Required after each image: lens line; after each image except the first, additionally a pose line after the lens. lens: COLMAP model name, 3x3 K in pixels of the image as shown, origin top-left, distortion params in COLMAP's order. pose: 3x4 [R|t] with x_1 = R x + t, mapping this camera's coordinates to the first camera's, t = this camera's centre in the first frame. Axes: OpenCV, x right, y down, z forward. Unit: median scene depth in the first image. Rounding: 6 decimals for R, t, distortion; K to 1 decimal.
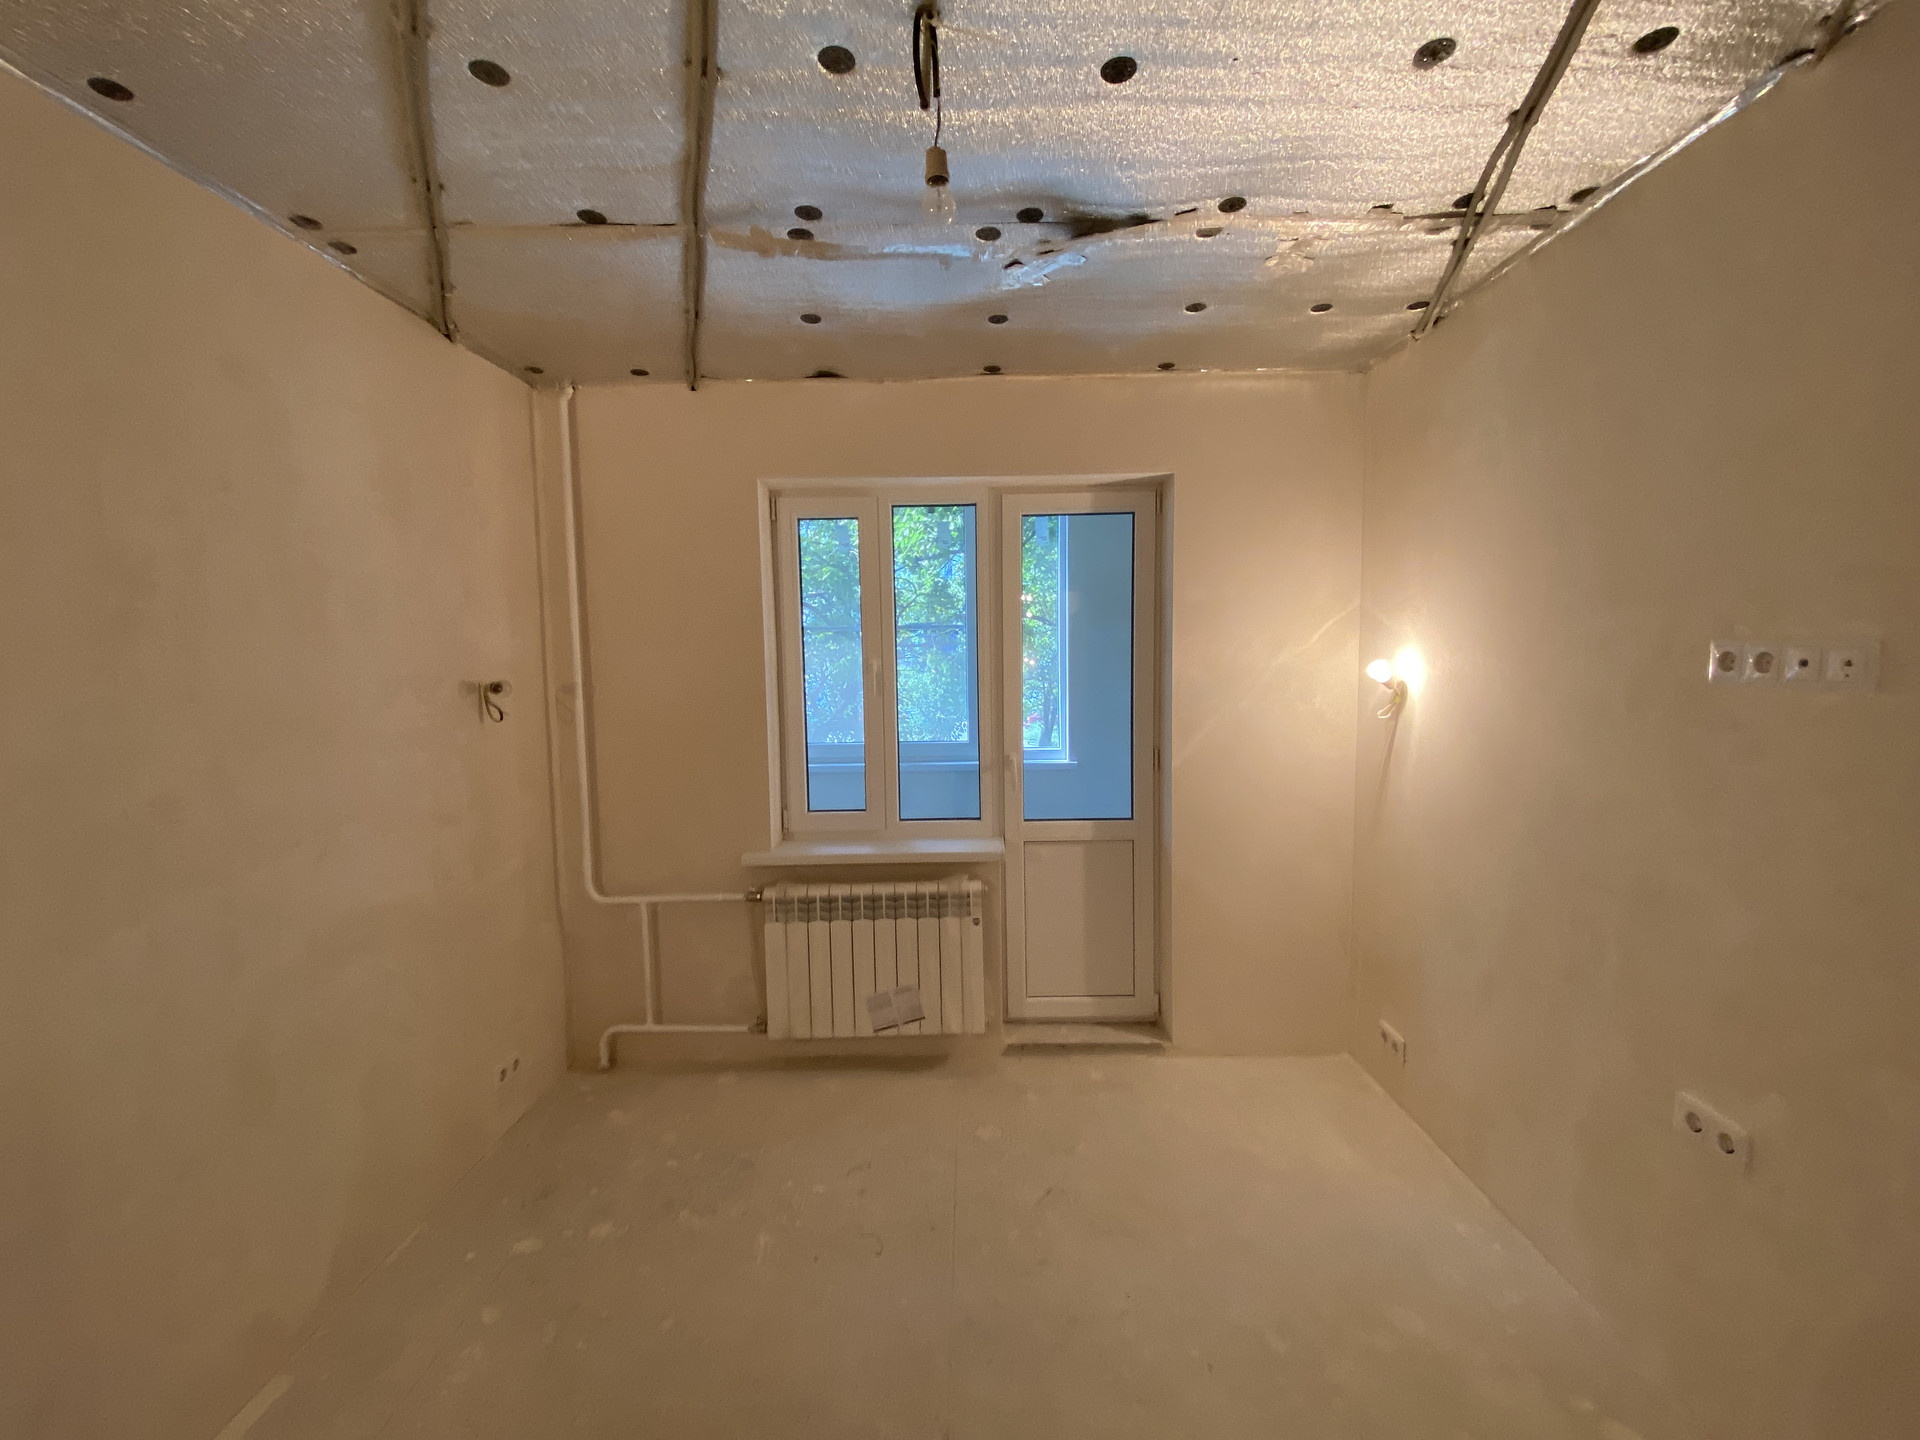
lens RADIAL K [[790.4, 0, 970.5], [0, 790.4, 718.2], [0, 0, 1]] dist [0.034521, -0.021739]
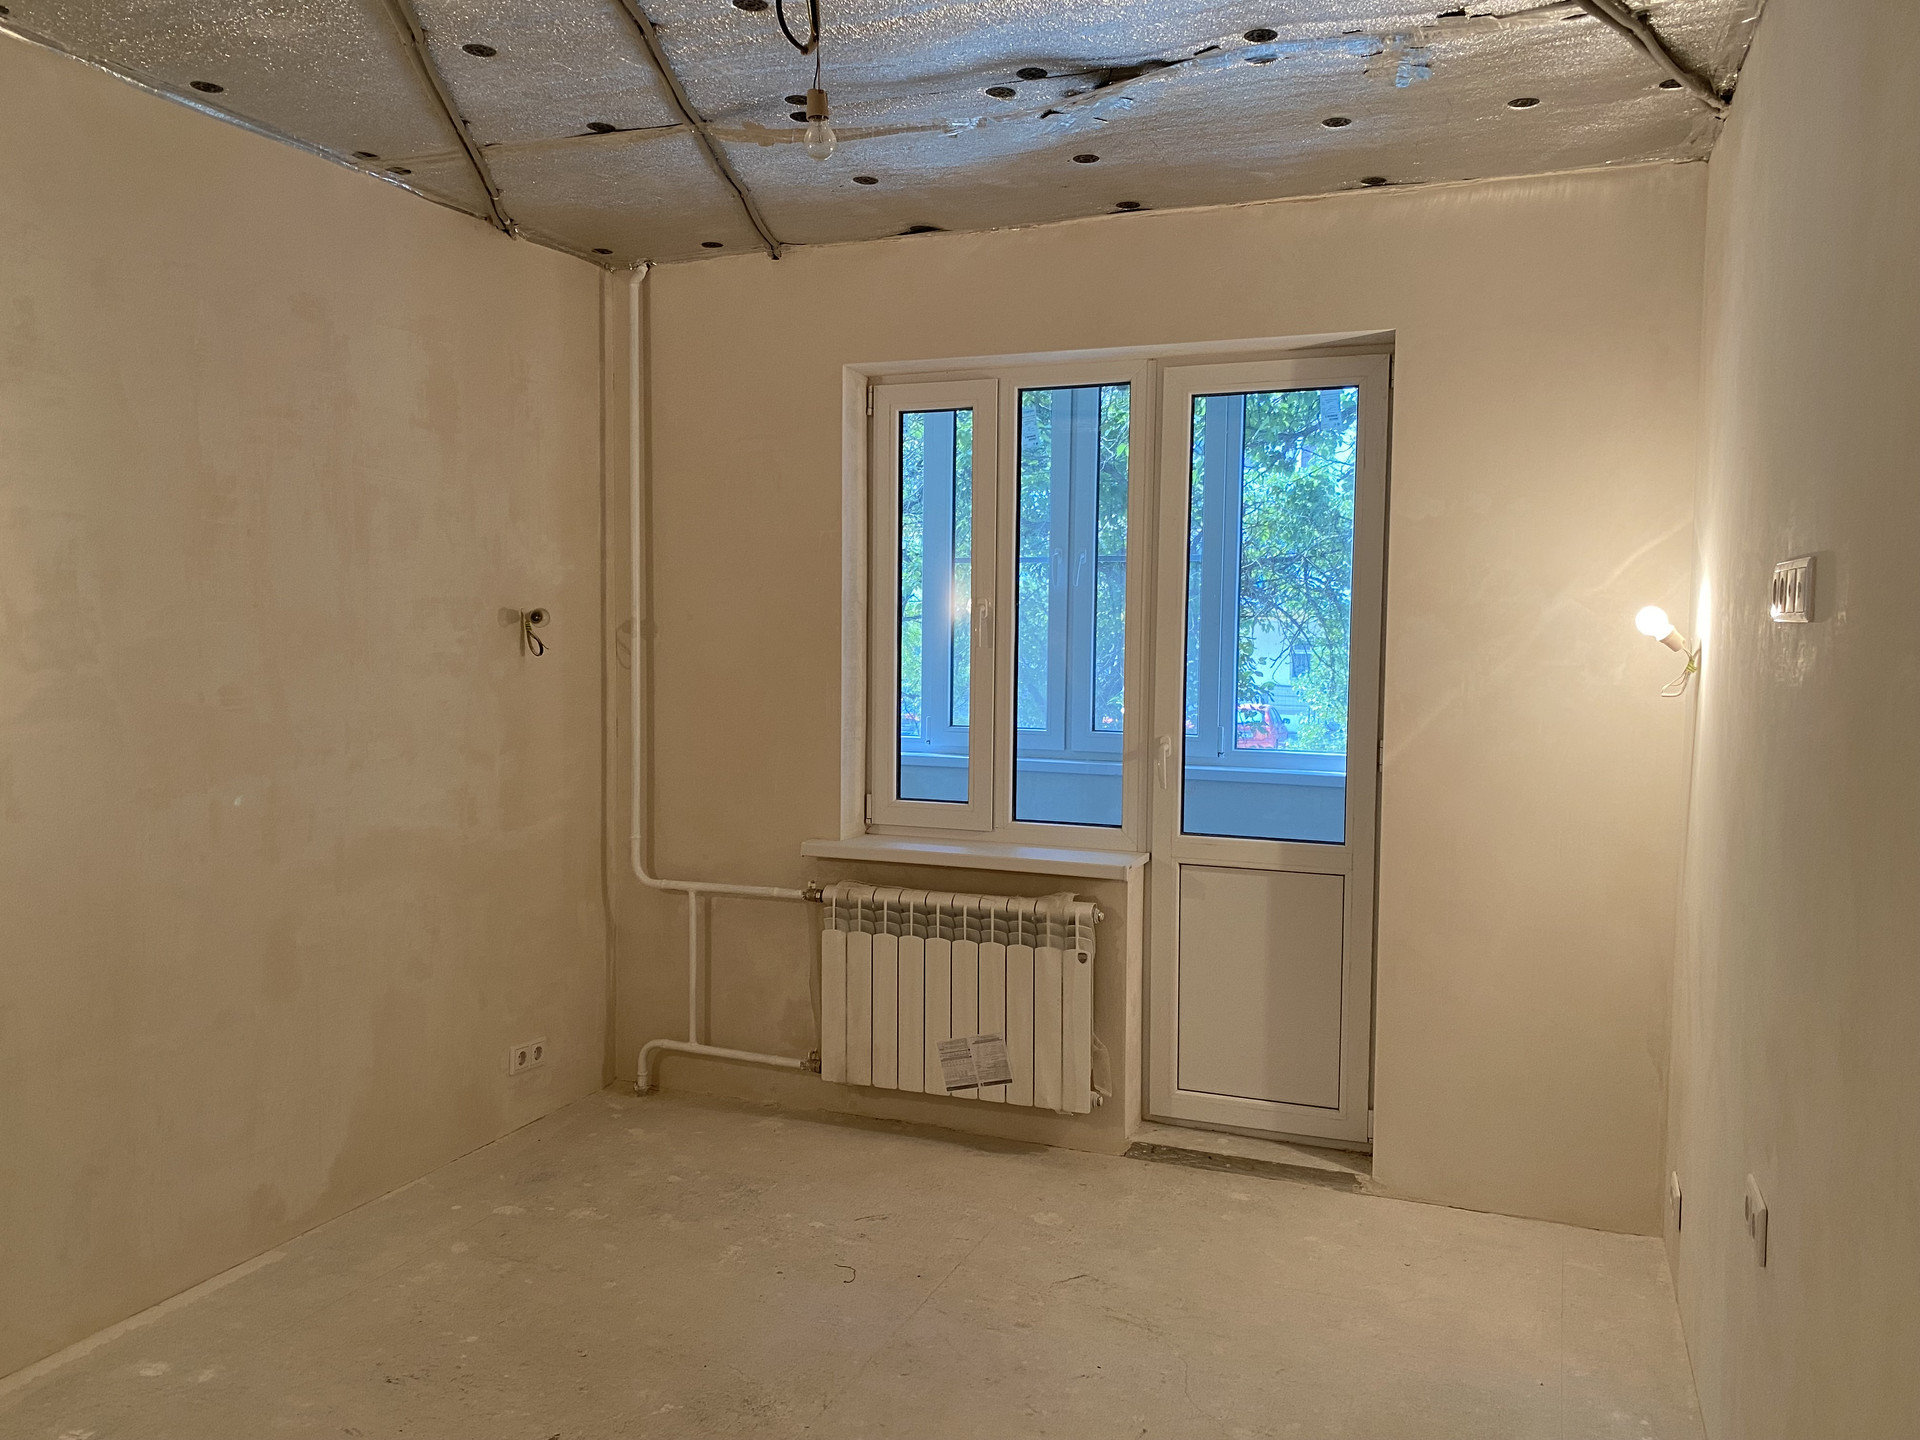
lens RADIAL K [[1518.7, 0, 966.7], [0, 1518.7, 714.9], [0, 0, 1]] dist [0.052709, -0.009234]
pose [[0.930777, 0.045656, -0.362726, 0.406735], [-0.052500, 0.998580, -0.009029, 0.052388], [0.361799, 0.027447, 0.931852, -0.350917]]
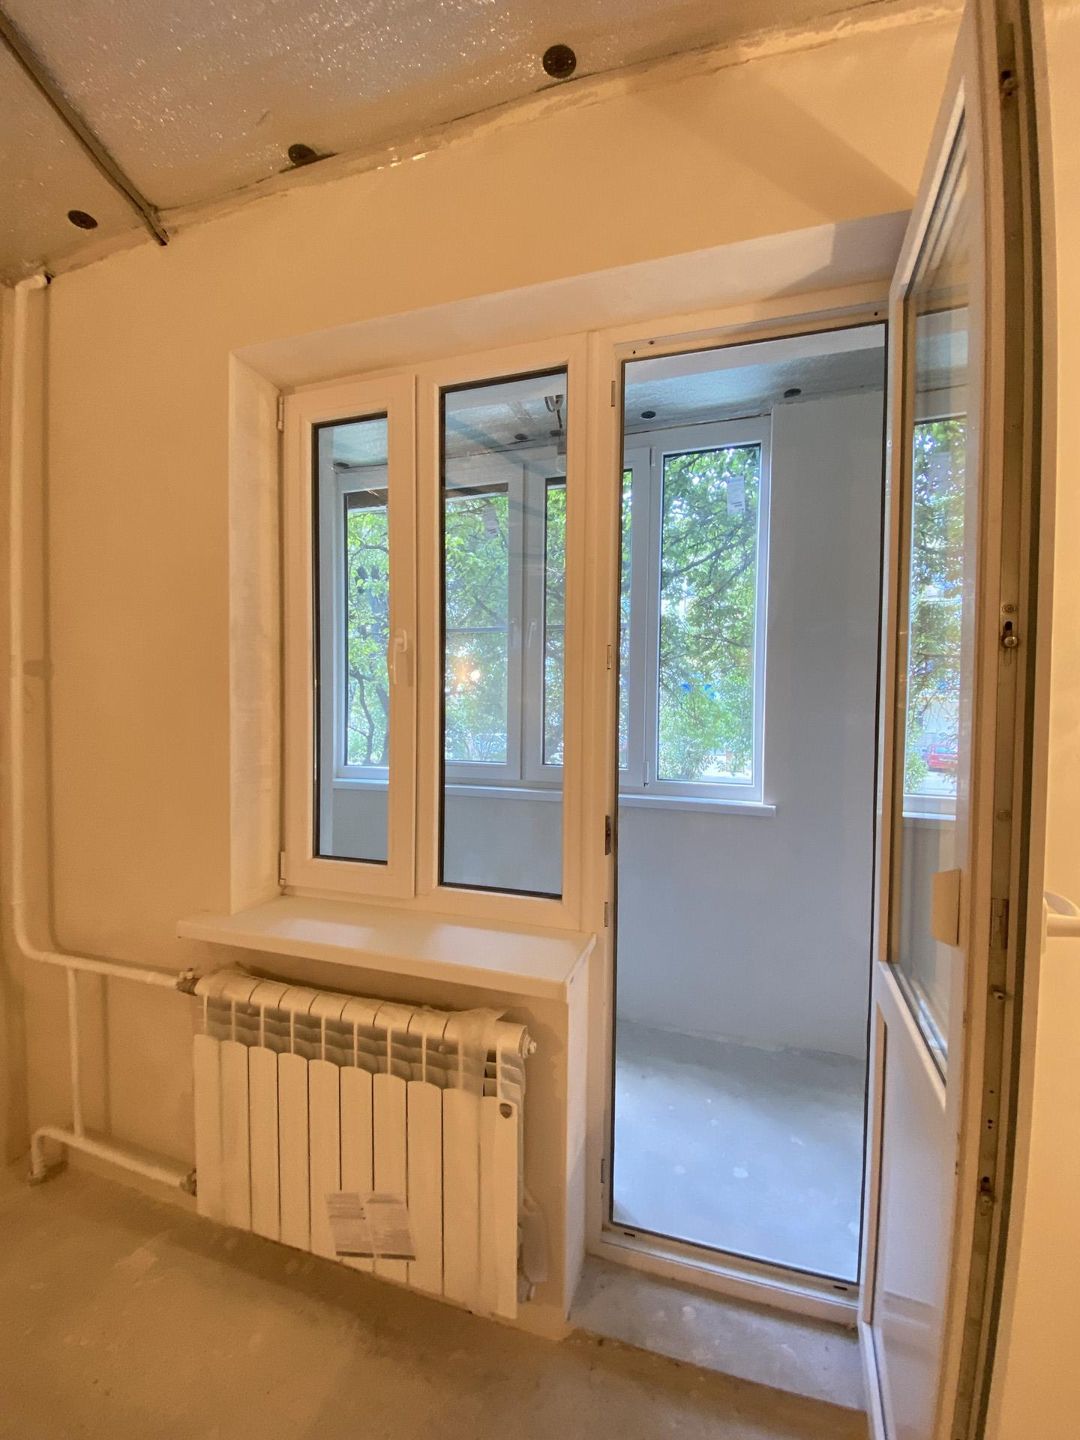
lens RADIAL K [[585.1, 0, 538.6], [0, 585.1, 722.9], [0, 0, 1]] dist [0.024352, -0.023604]
pose [[0.946797, 0.033954, -0.320035, 0.143993], [-0.047973, 0.998199, -0.036021, 0.014150], [0.318235, 0.049457, 0.946721, 0.626457]]
